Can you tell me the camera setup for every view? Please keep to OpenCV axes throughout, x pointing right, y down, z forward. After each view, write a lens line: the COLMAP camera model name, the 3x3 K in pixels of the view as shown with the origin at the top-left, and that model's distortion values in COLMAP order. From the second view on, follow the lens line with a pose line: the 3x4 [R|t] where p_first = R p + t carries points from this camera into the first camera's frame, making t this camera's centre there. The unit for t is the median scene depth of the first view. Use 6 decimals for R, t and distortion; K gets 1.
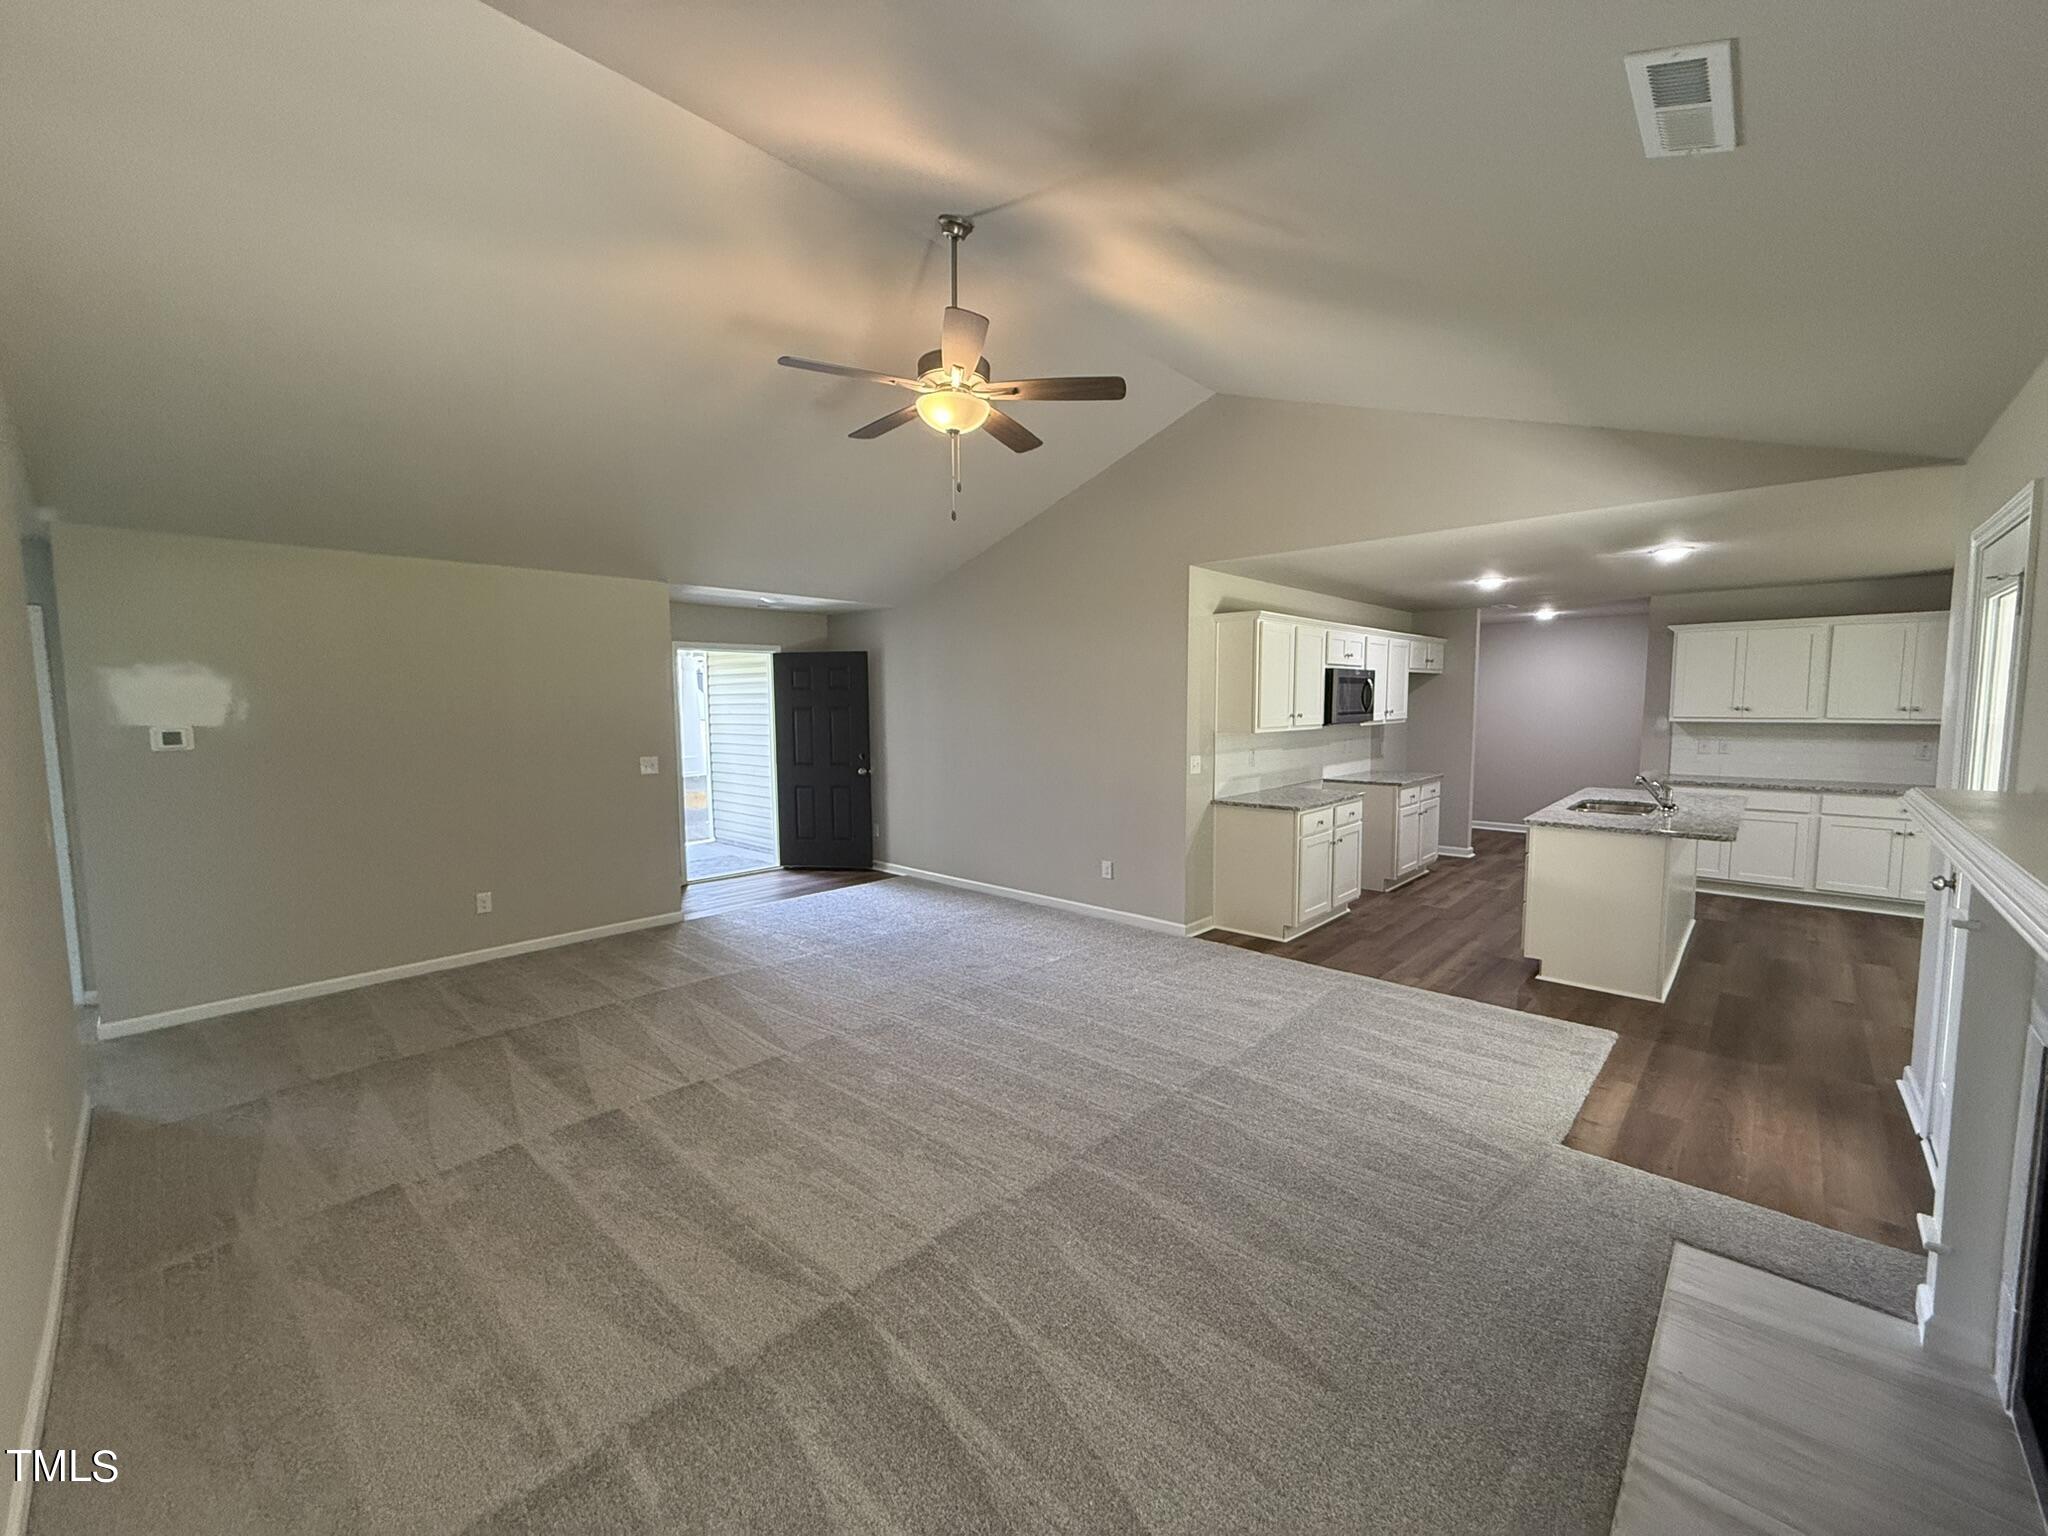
lens RADIAL K [[814.8, 0, 1024.0], [0, 814.8, 768.0], [0, 0, 1]] dist [0.001945, 0.000169]
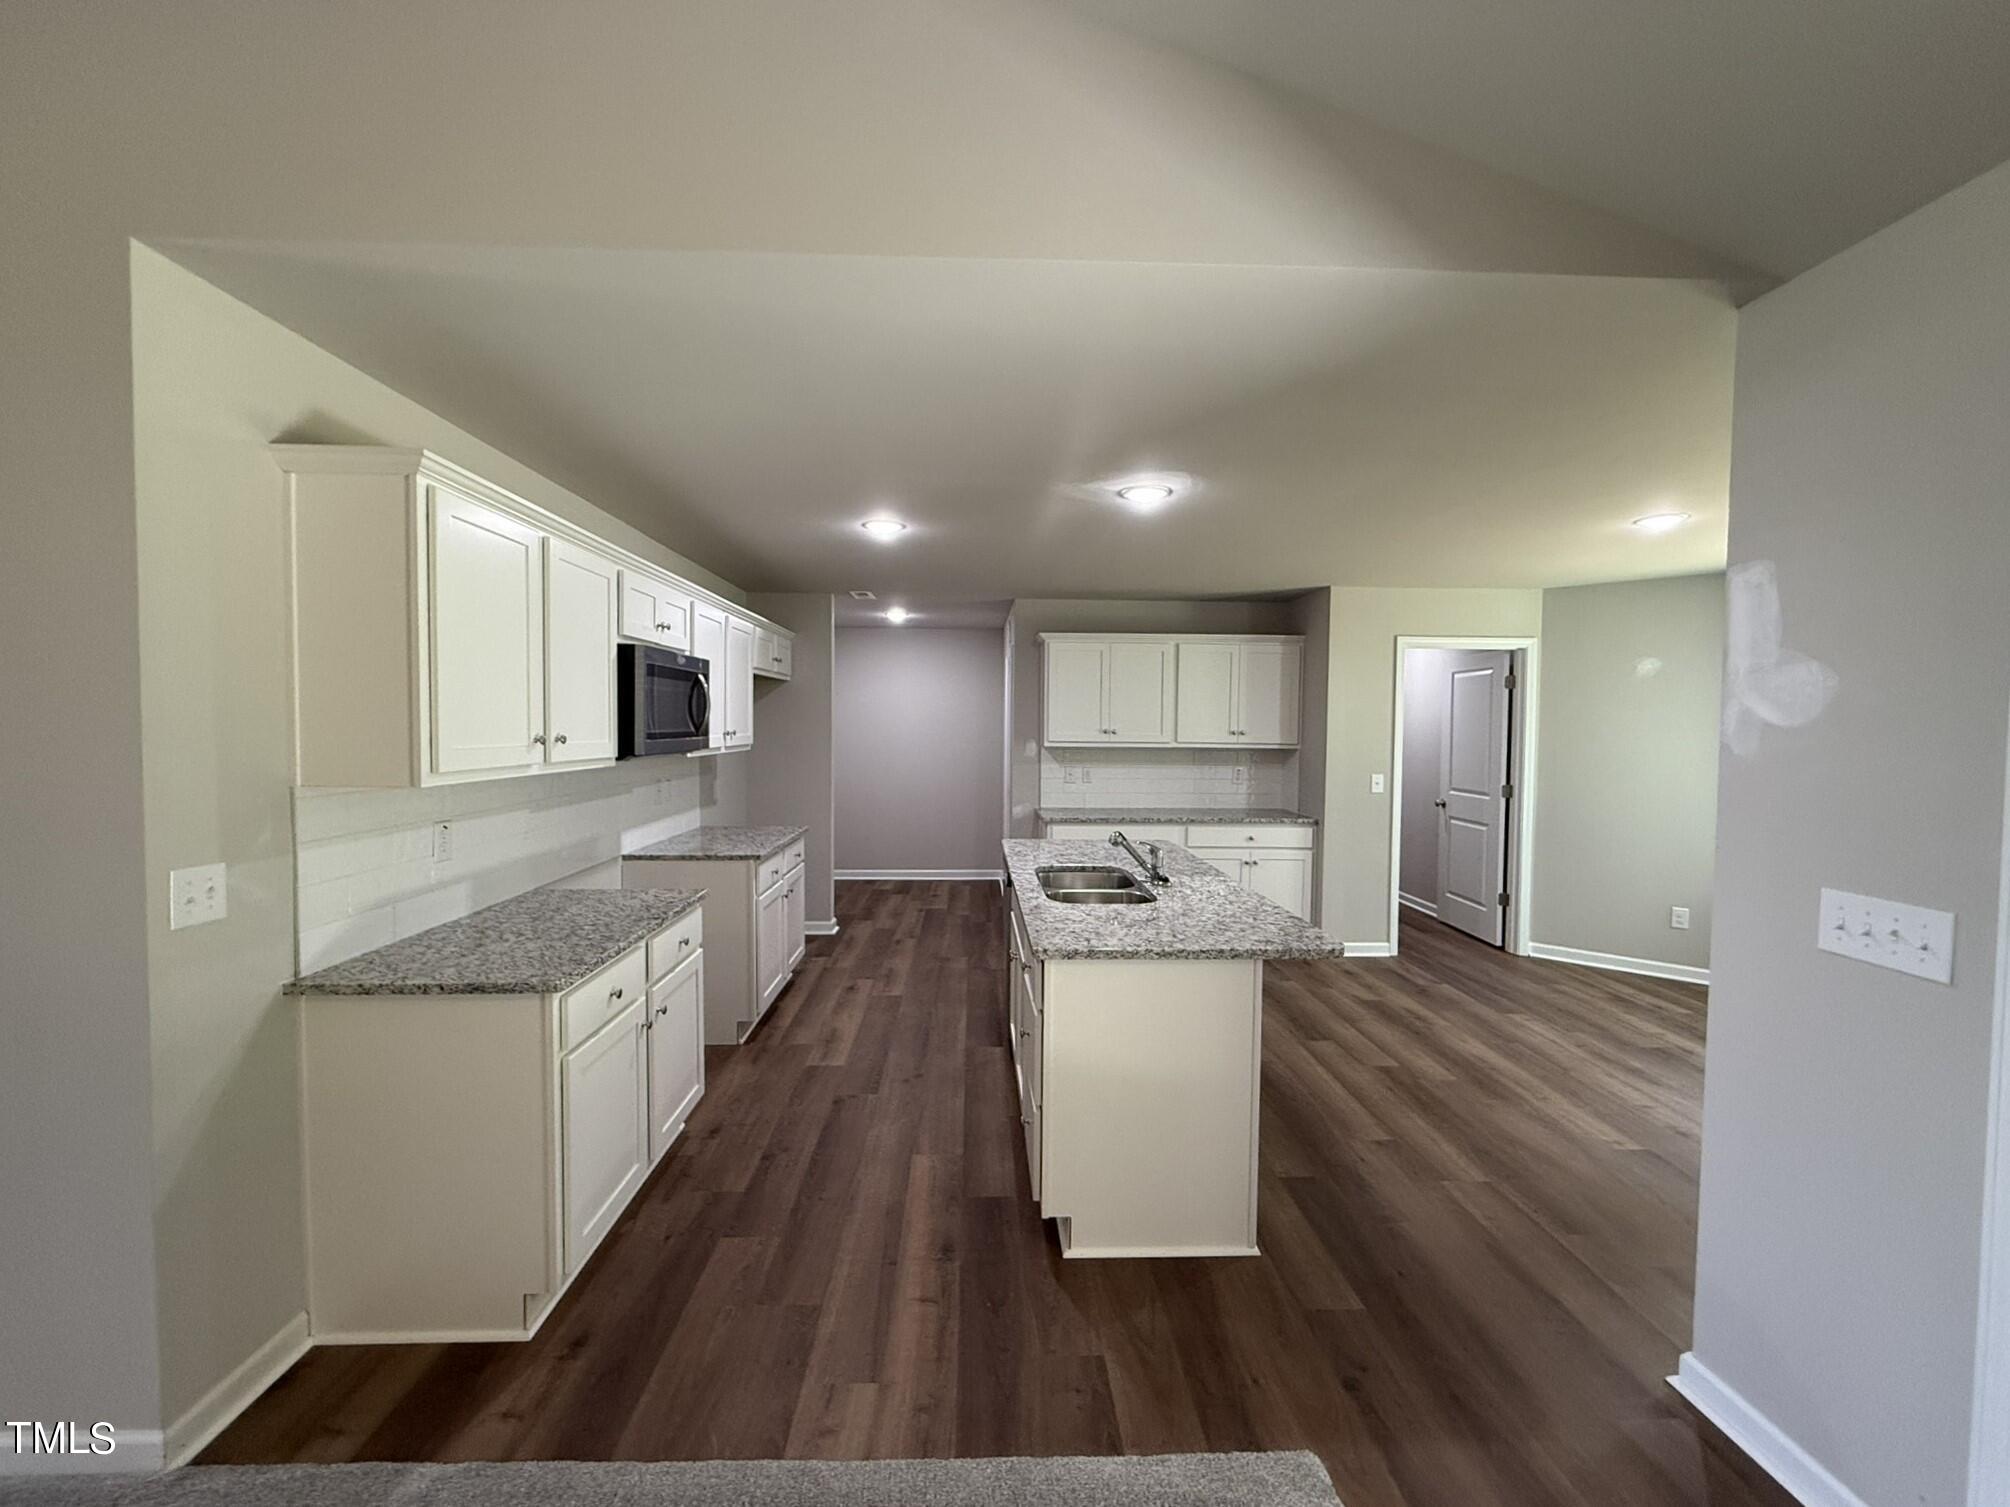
lens RADIAL K [[812.5, 0, 994.2], [0, 812.5, 757.2], [0, 0, 1]] dist [-0.000007, 0.000101]
pose [[0.712569, -0.015378, 0.701433, 0.187778], [0.045115, 0.998695, -0.023937, -0.031763], [-0.700150, 0.048702, 0.712333, 0.497418]]
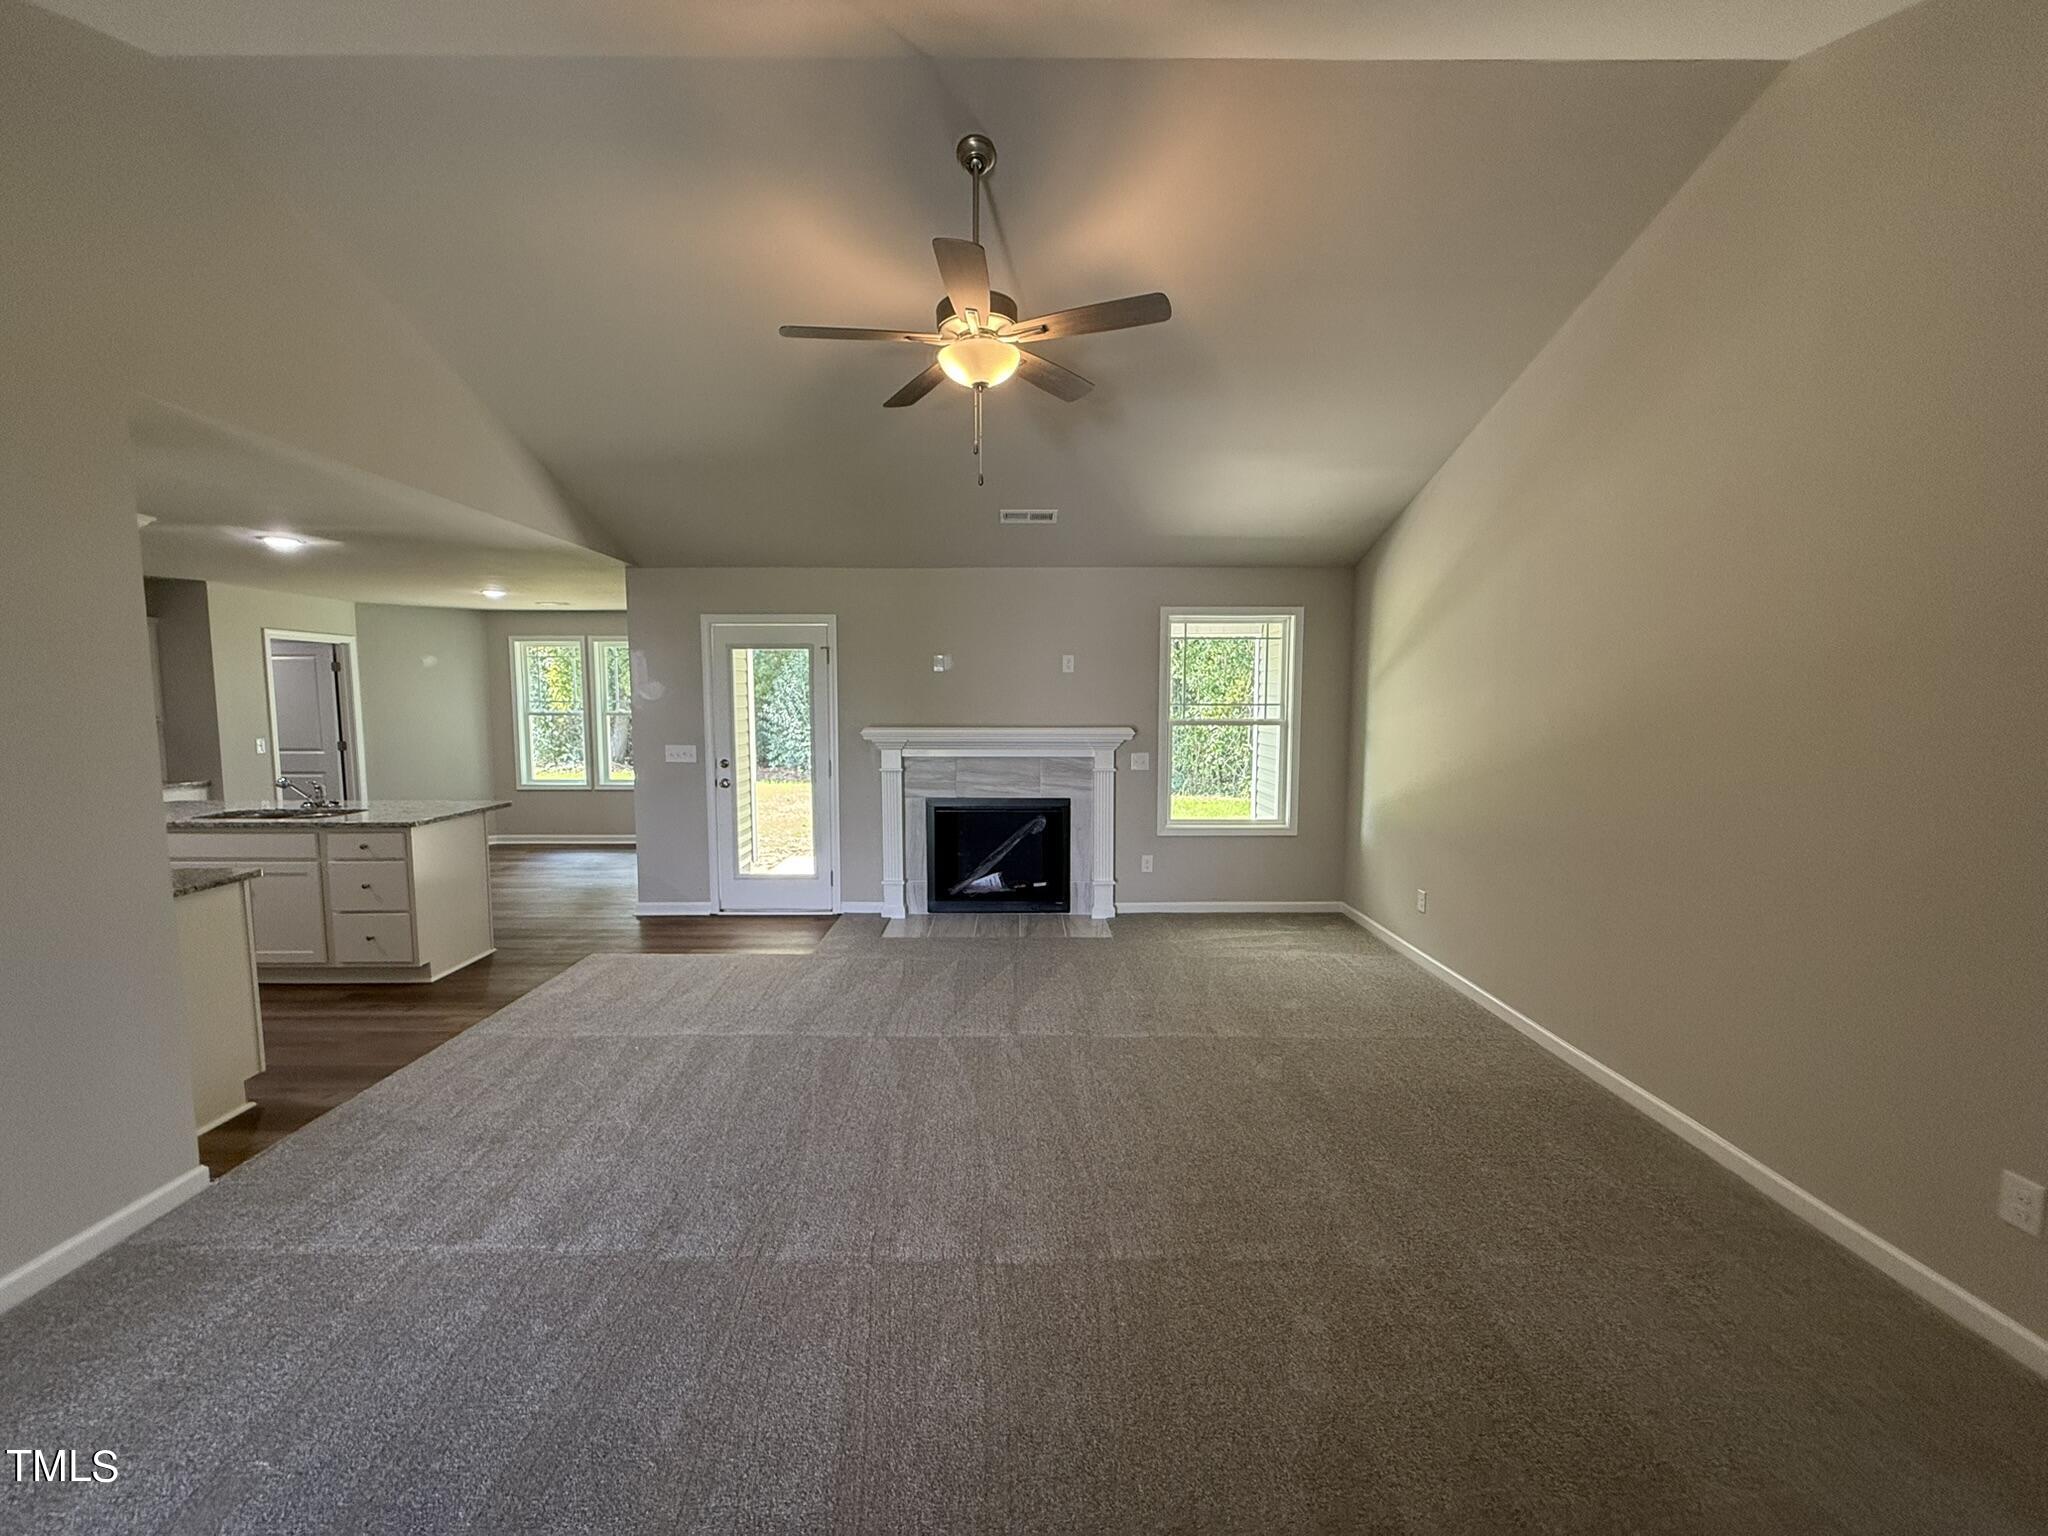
lens RADIAL K [[820.8, 0, 1024.0], [0, 820.8, 768.0], [0, 0, 1]] dist [0.001567, -0.000078]
pose [[-0.686466, -0.054437, 0.725122, -0.411330], [0.065433, 0.988524, 0.136156, -0.060081], [-0.724212, 0.140914, -0.675026, 0.842931]]
